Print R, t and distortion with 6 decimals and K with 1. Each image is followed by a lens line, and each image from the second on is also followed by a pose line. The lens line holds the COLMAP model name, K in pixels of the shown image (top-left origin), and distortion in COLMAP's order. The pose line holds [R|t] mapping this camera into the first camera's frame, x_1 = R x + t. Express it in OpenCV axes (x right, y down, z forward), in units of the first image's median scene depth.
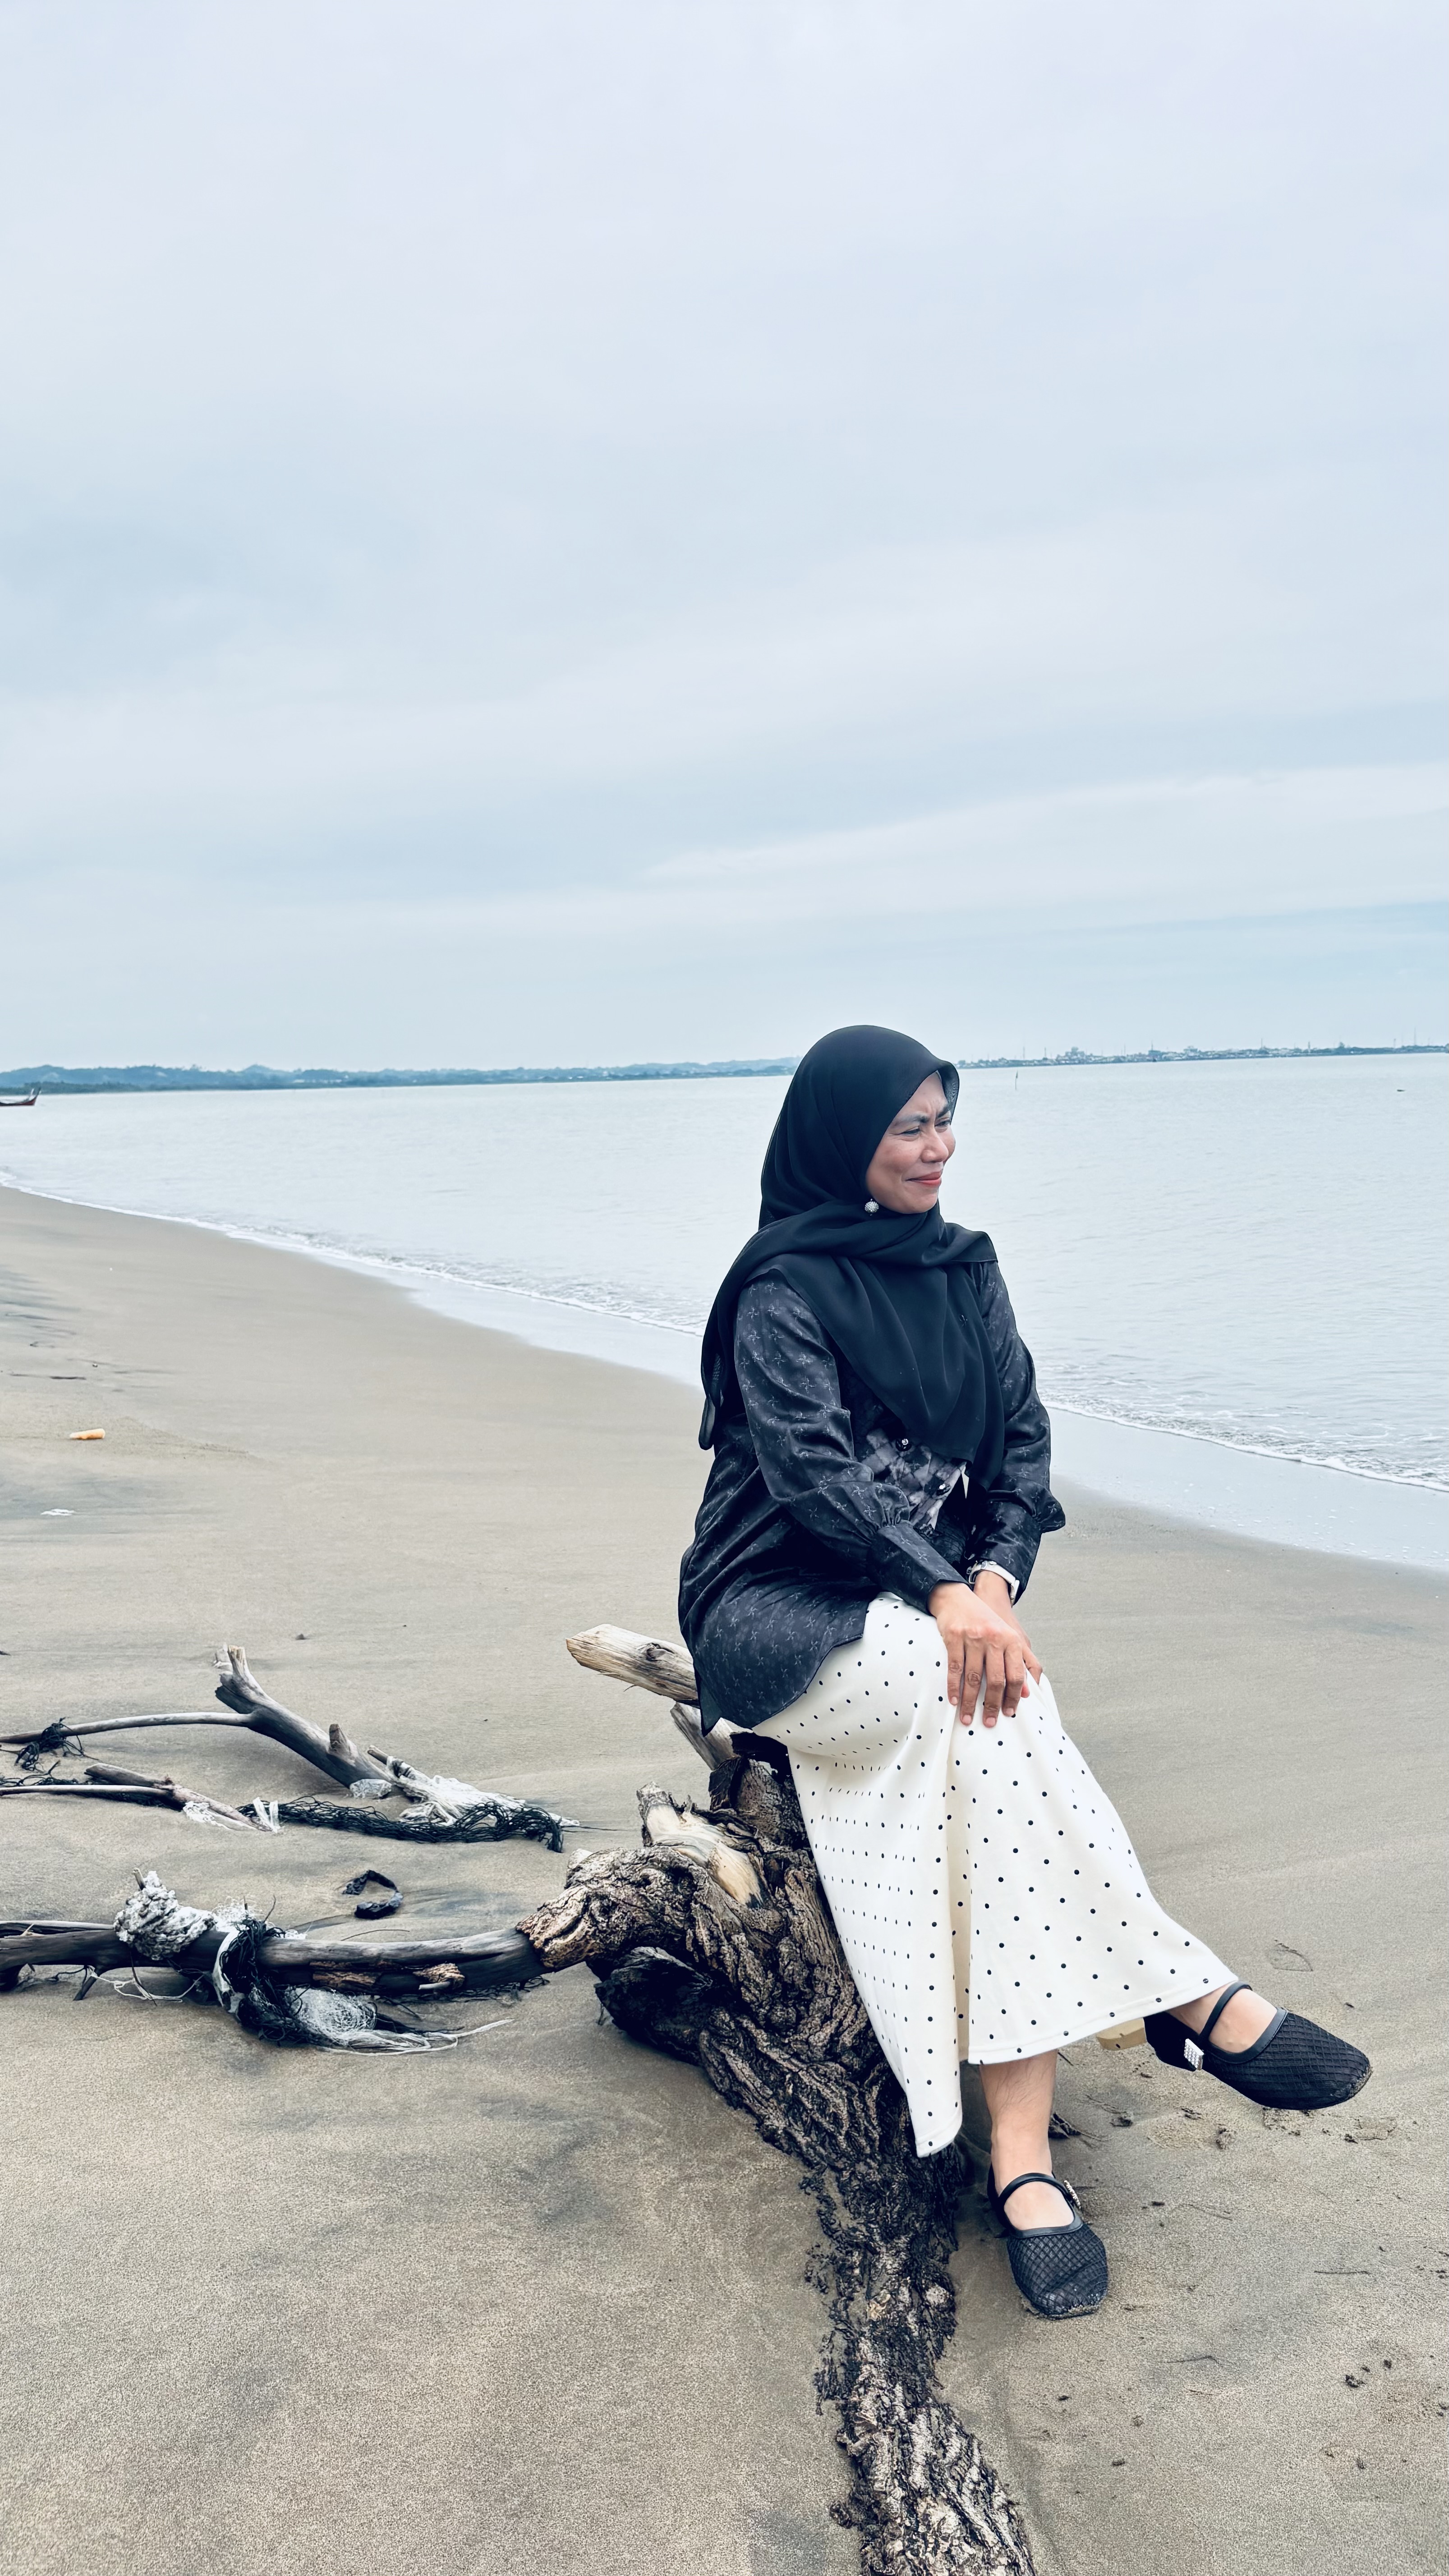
lens RADIAL K [[1979.6, 0, 726.9], [0, 1979.6, 1279.2], [0, 0, 1]] dist [-0.038853, -0.005575]
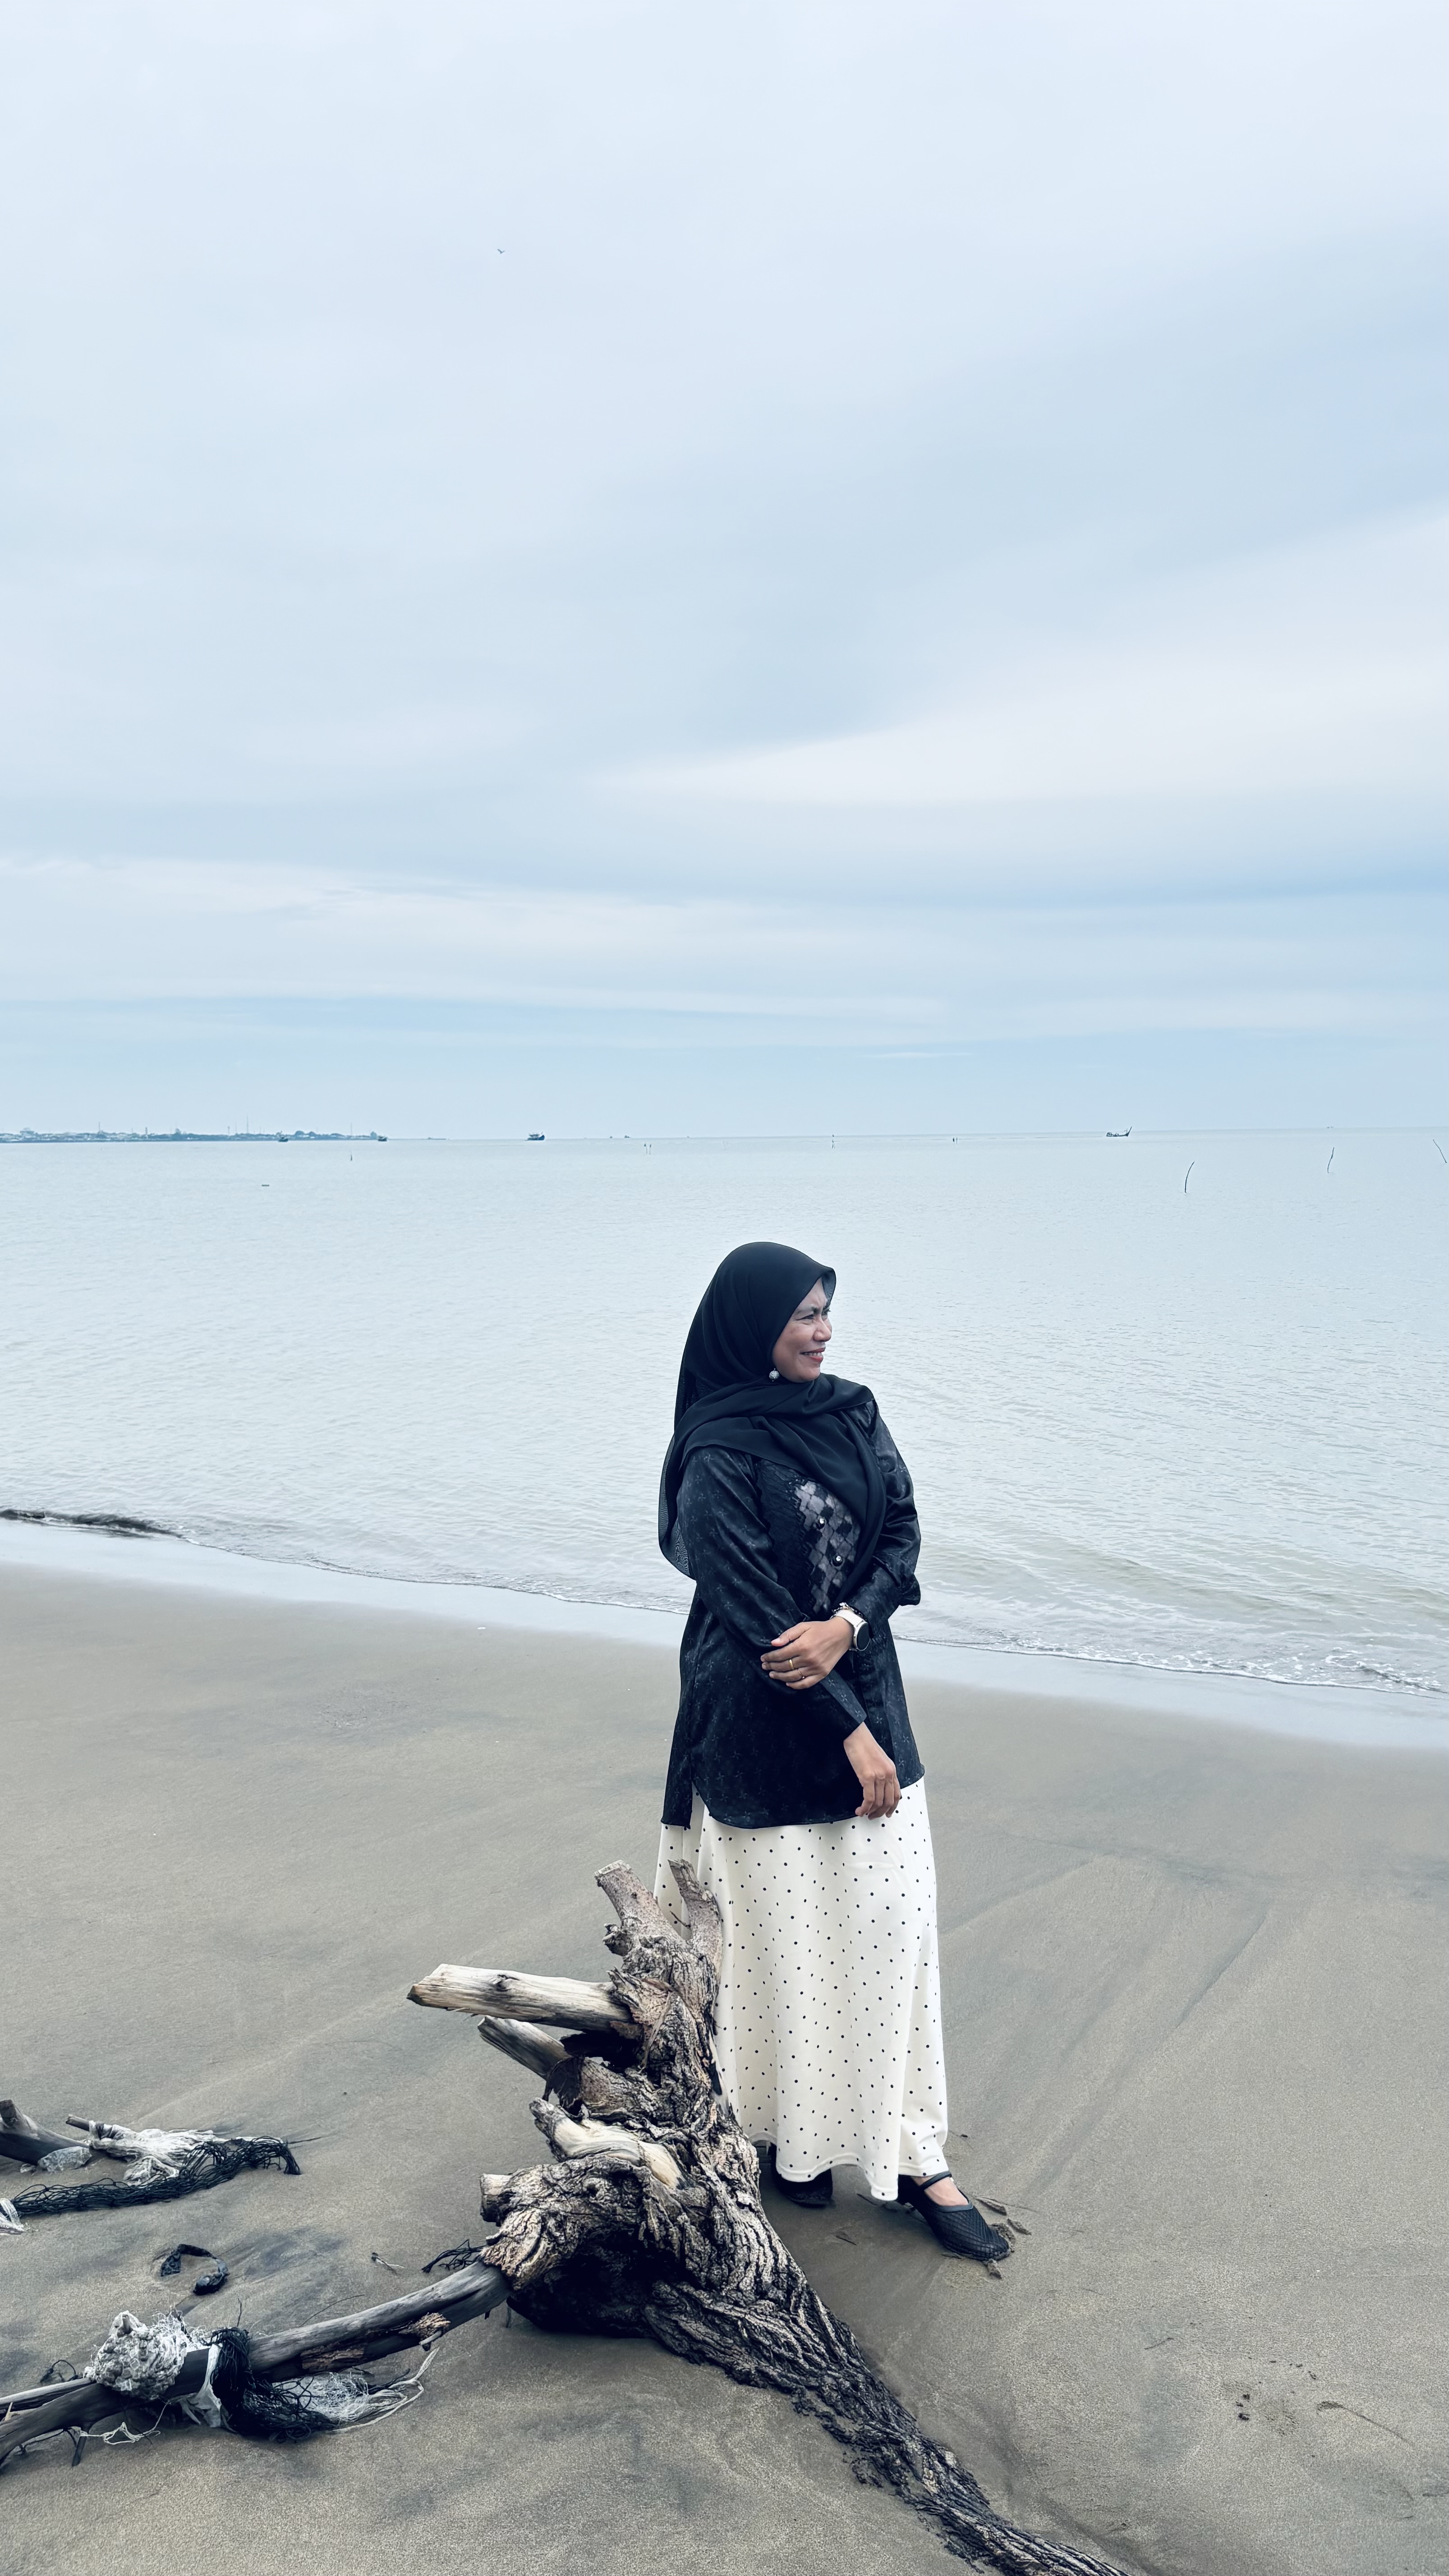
lens RADIAL K [[1986.2, 0, 724.5], [0, 1986.2, 1288.0], [0, 0, 1]] dist [0.048254, -0.093170]
pose [[0.821629, -0.013066, 0.569873, -0.641673], [0.027036, 0.999505, -0.016062, -0.206381], [-0.569381, 0.028604, 0.821576, -0.030885]]
